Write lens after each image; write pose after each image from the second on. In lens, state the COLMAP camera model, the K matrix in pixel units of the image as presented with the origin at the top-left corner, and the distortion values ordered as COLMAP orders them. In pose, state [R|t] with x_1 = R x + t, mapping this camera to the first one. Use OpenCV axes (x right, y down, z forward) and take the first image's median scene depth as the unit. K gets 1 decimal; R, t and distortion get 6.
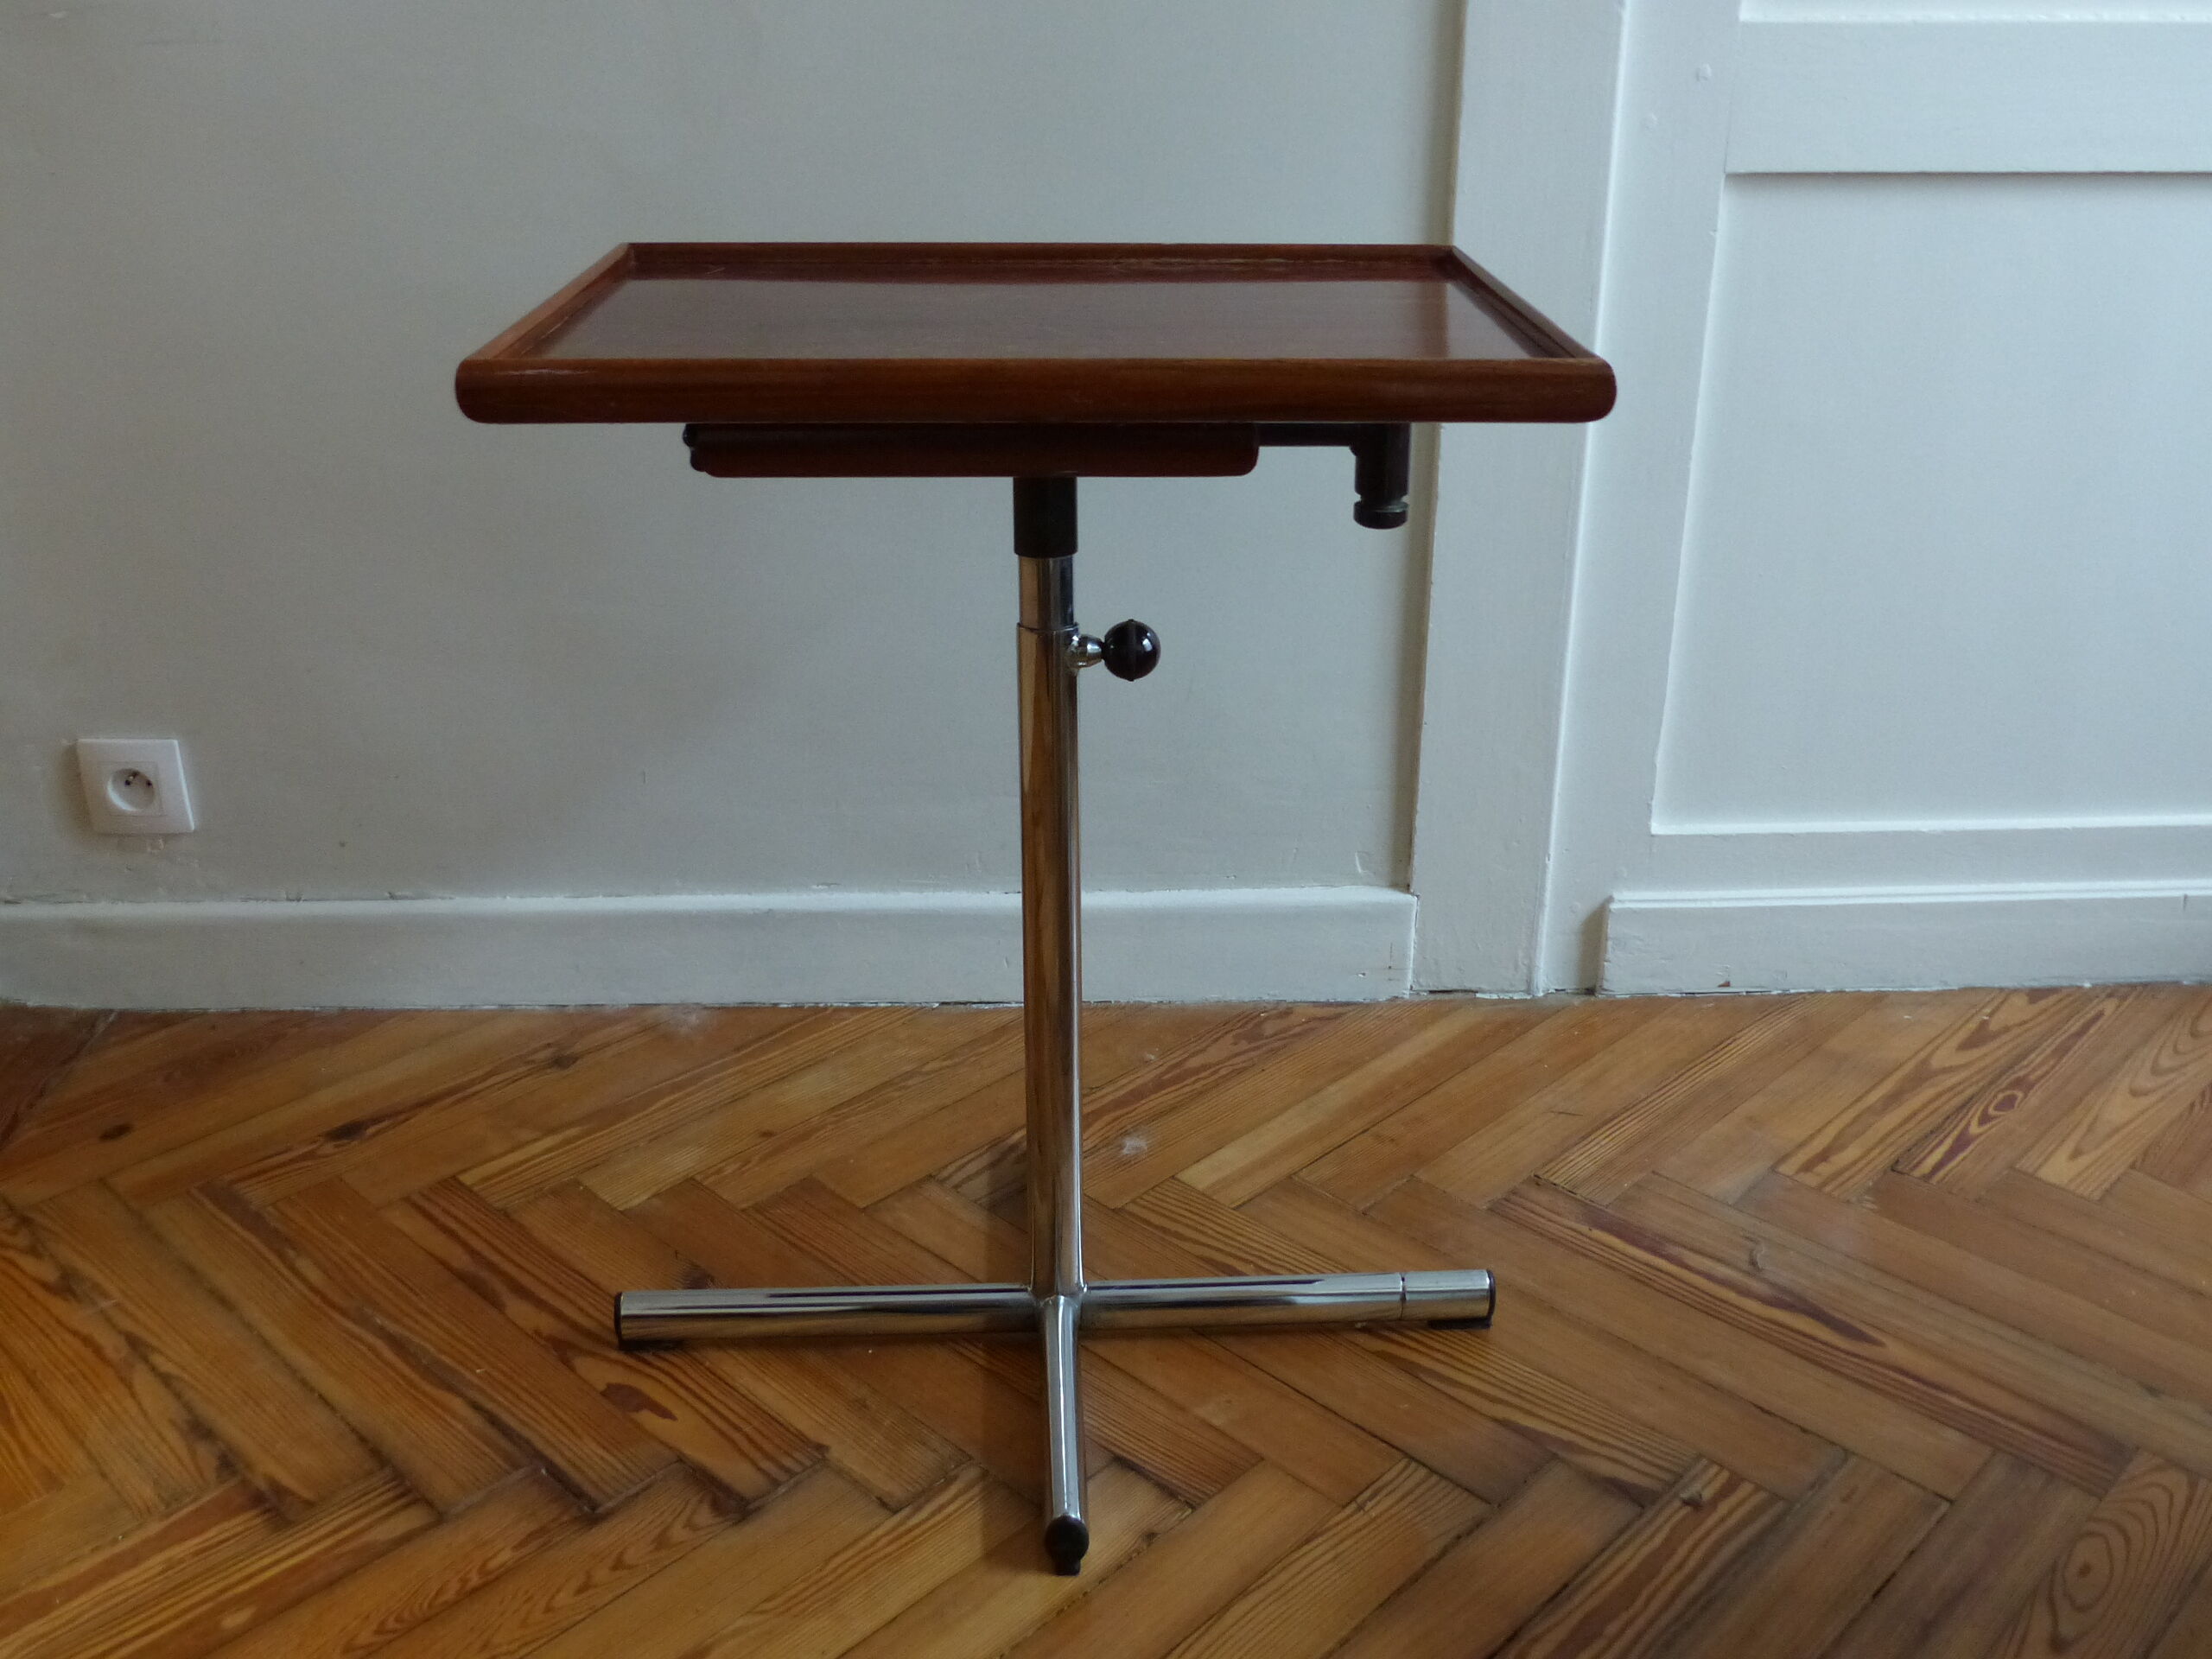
lens RADIAL K [[2093.1, 0, 1110.0], [0, 2093.1, 835.7], [0, 0, 1]] dist [-0.034100, 0.000000]
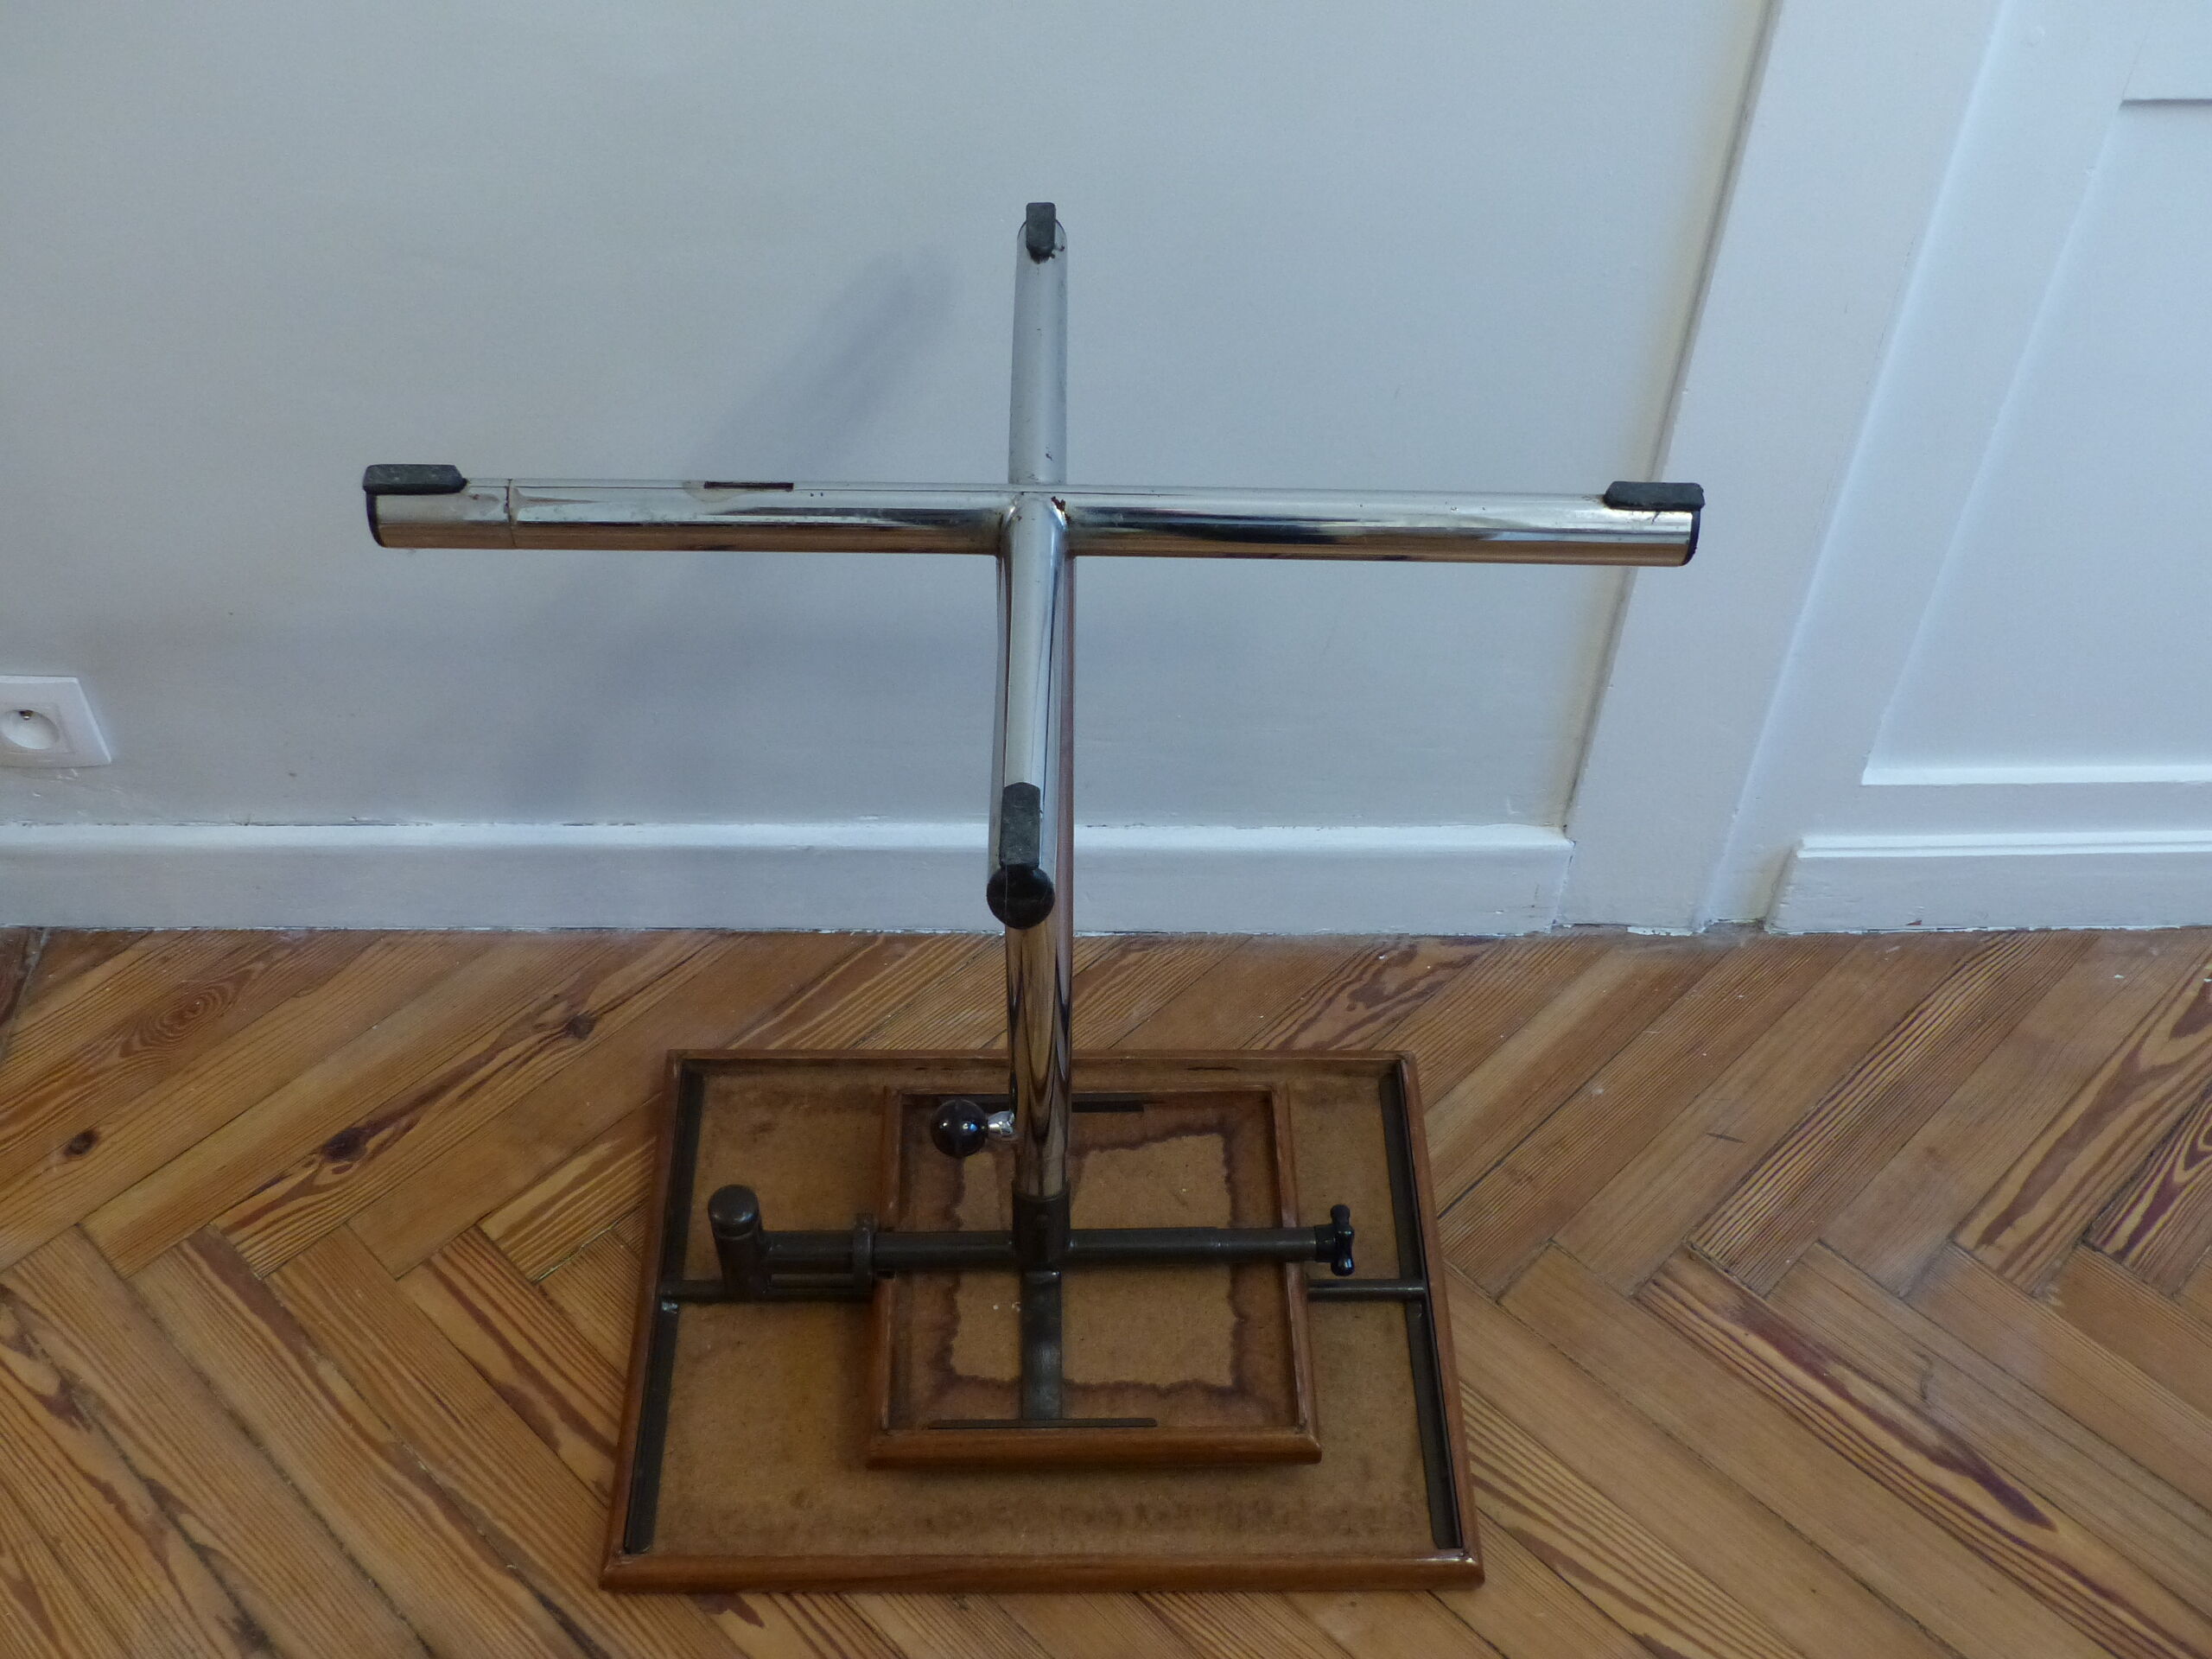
lens RADIAL K [[2308.4, 0, 1099.4], [0, 2308.4, 831.9], [0, 0, 1]] dist [-0.039104, 0.000000]
pose [[0.999714, 0.019070, 0.014419, -0.067741], [-0.023235, 0.917062, 0.398068, -0.392563], [-0.005632, -0.398289, 0.917243, 0.169082]]
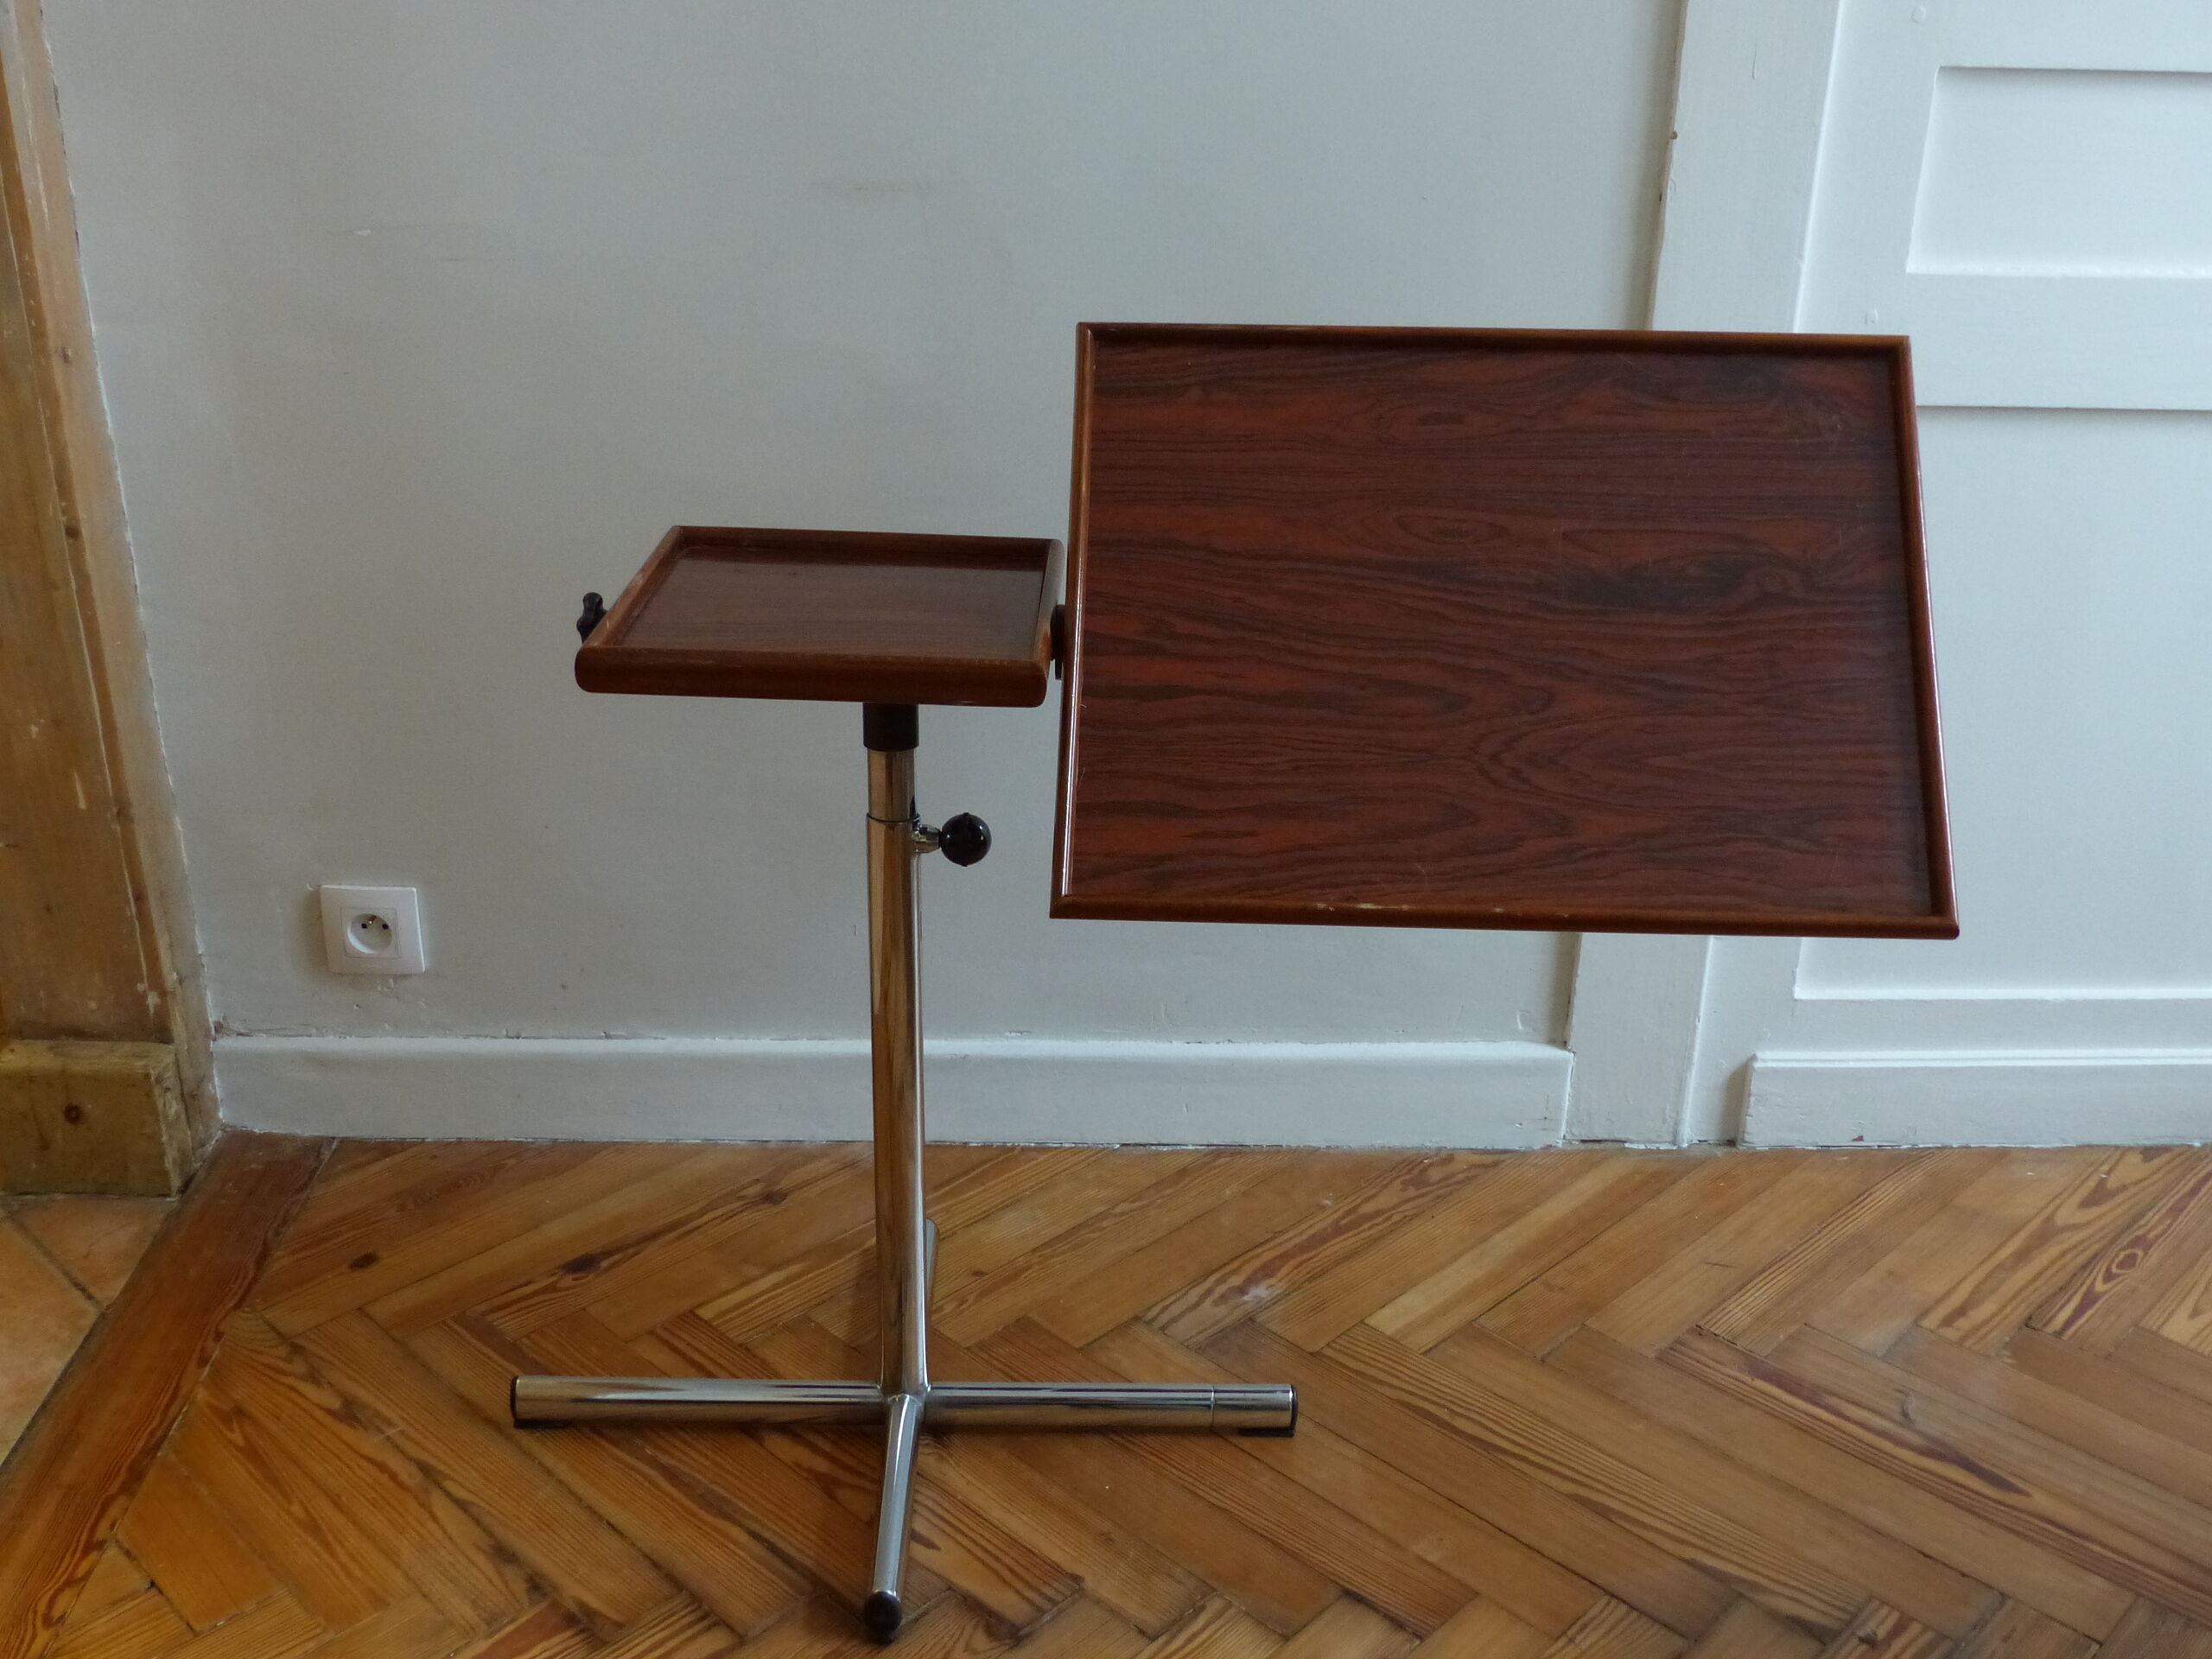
lens RADIAL K [[2225.6, 0, 1107.5], [0, 2225.6, 831.0], [0, 0, 1]] dist [-0.032041, 0.000000]
pose [[0.999783, 0.018943, 0.008697, -0.117636], [-0.018771, 0.999635, -0.019445, -0.065931], [-0.009063, 0.019277, 0.999773, -0.149710]]
